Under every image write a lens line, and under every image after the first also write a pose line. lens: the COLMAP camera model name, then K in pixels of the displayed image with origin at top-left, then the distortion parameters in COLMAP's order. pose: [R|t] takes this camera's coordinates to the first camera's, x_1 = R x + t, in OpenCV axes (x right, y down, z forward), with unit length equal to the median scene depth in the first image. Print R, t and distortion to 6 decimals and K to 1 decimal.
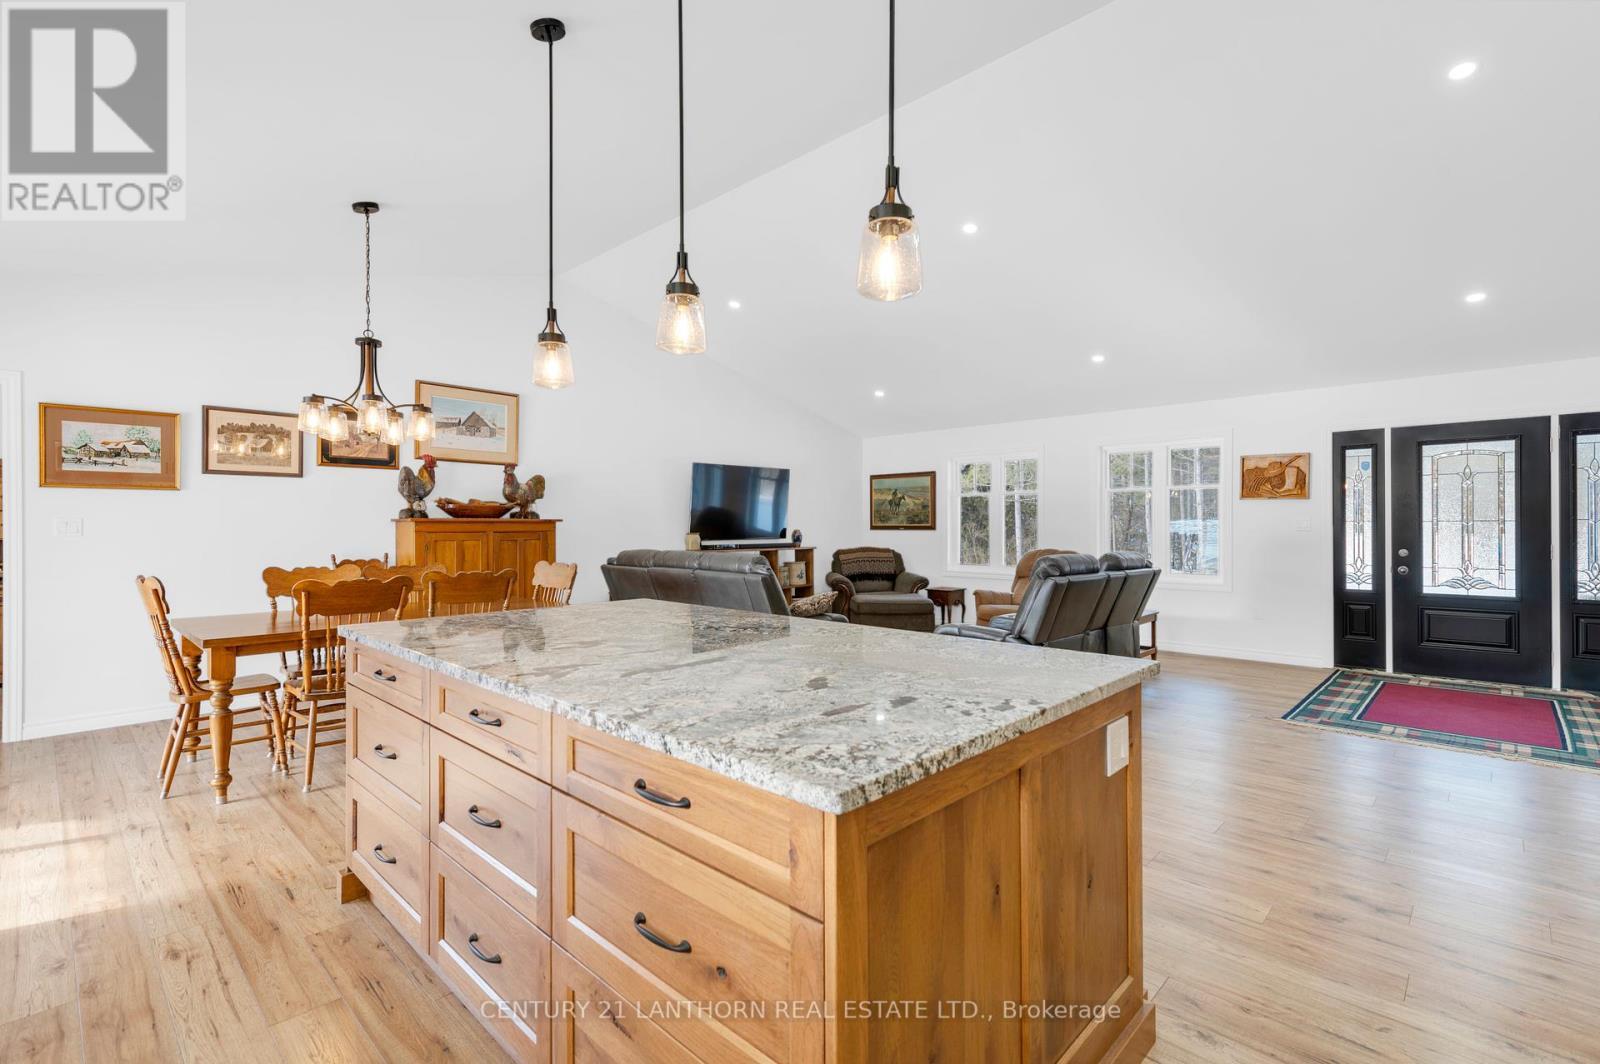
lens RADIAL K [[735.8, 0, 806.4], [0, 735.8, 524.3], [0, 0, 1]] dist [-0.006199, -0.000826]
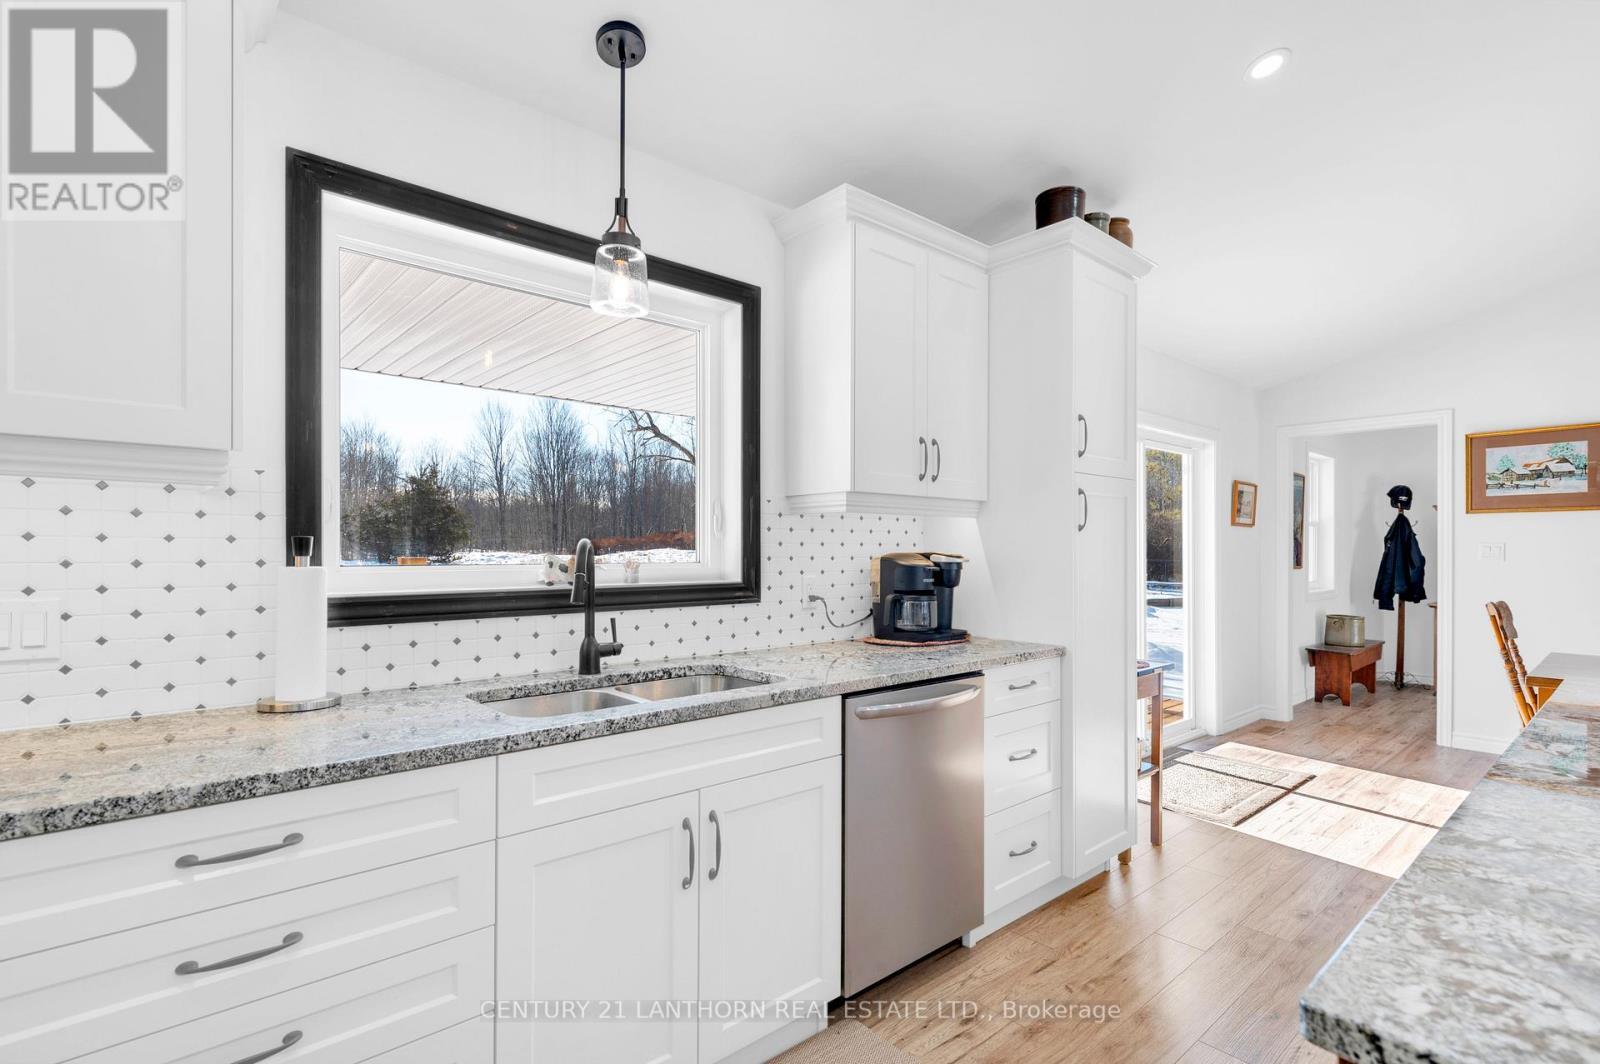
lens RADIAL K [[769.2, 0, 818.7], [0, 769.2, 545.7], [0, 0, 1]] dist [0.011074, 0.000020]
pose [[-0.073898, -0.004343, -0.997256, 0.082875], [0.001177, 0.999989, -0.004443, -0.000310], [0.997265, -0.001502, -0.073892, 0.077483]]
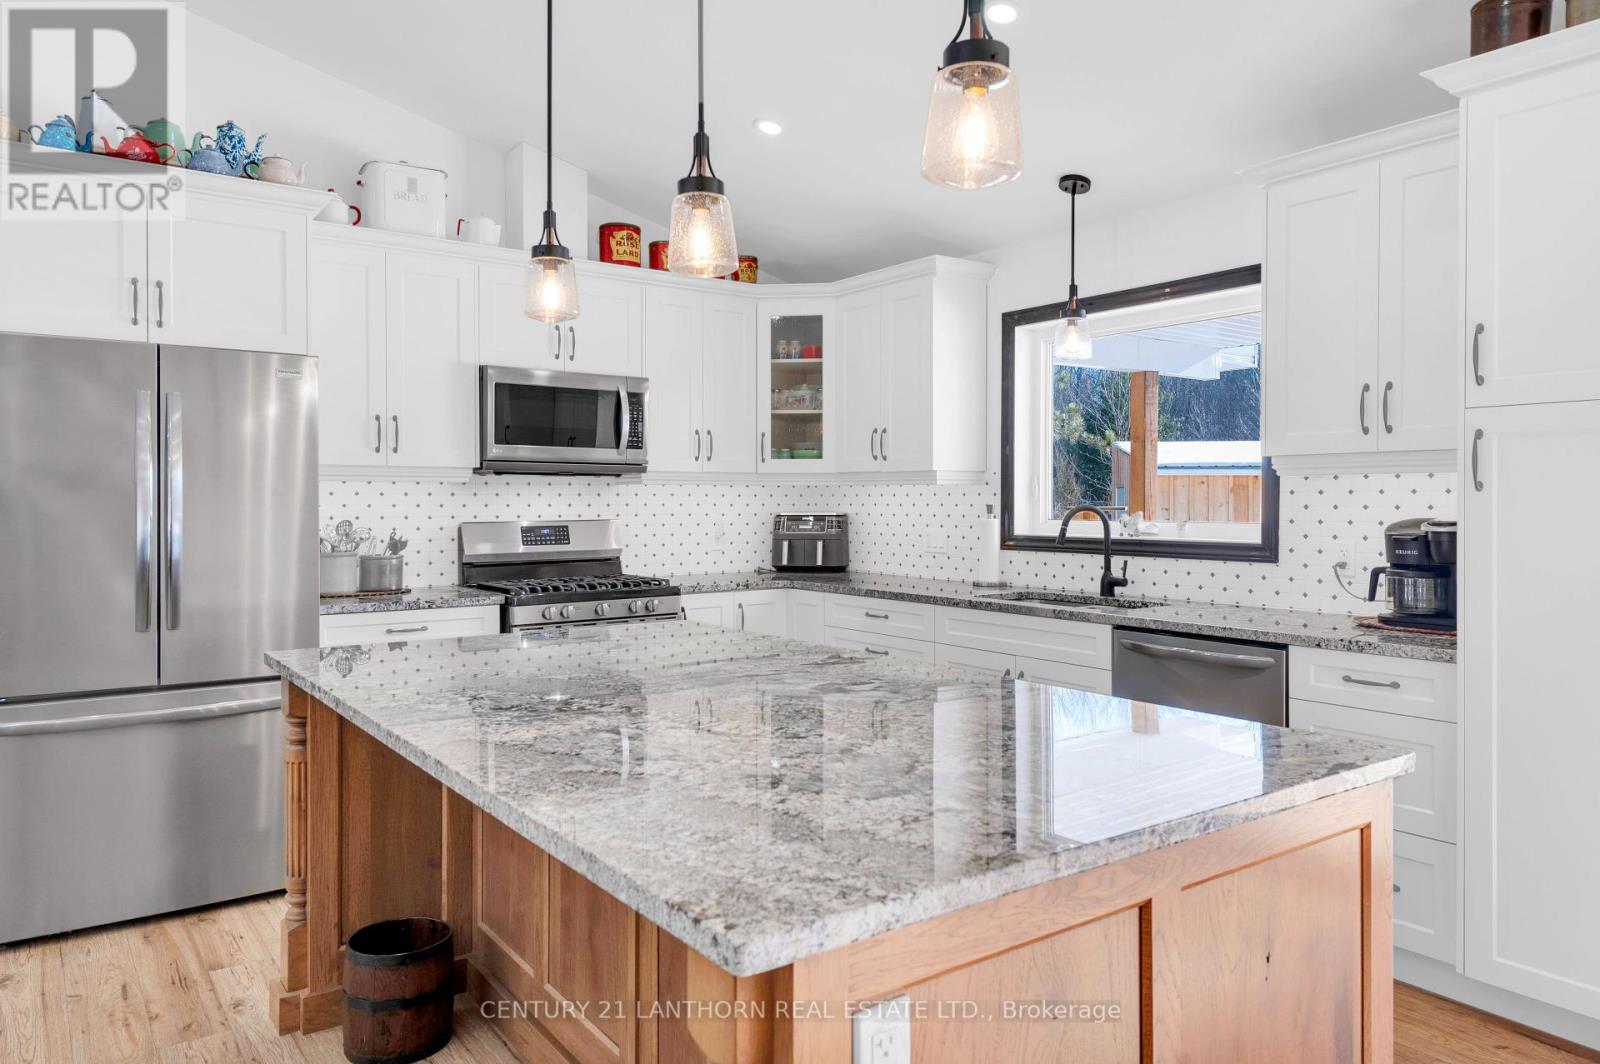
lens RADIAL K [[1075.5, 0, 809.1], [0, 1075.5, 508.9], [0, 0, 1]] dist [0.017626, -0.008758]
pose [[-0.983705, 0.001055, 0.179789, -0.120710], [0.001840, 0.999989, 0.004202, -0.004160], [-0.179782, 0.004464, -0.983696, 0.531624]]
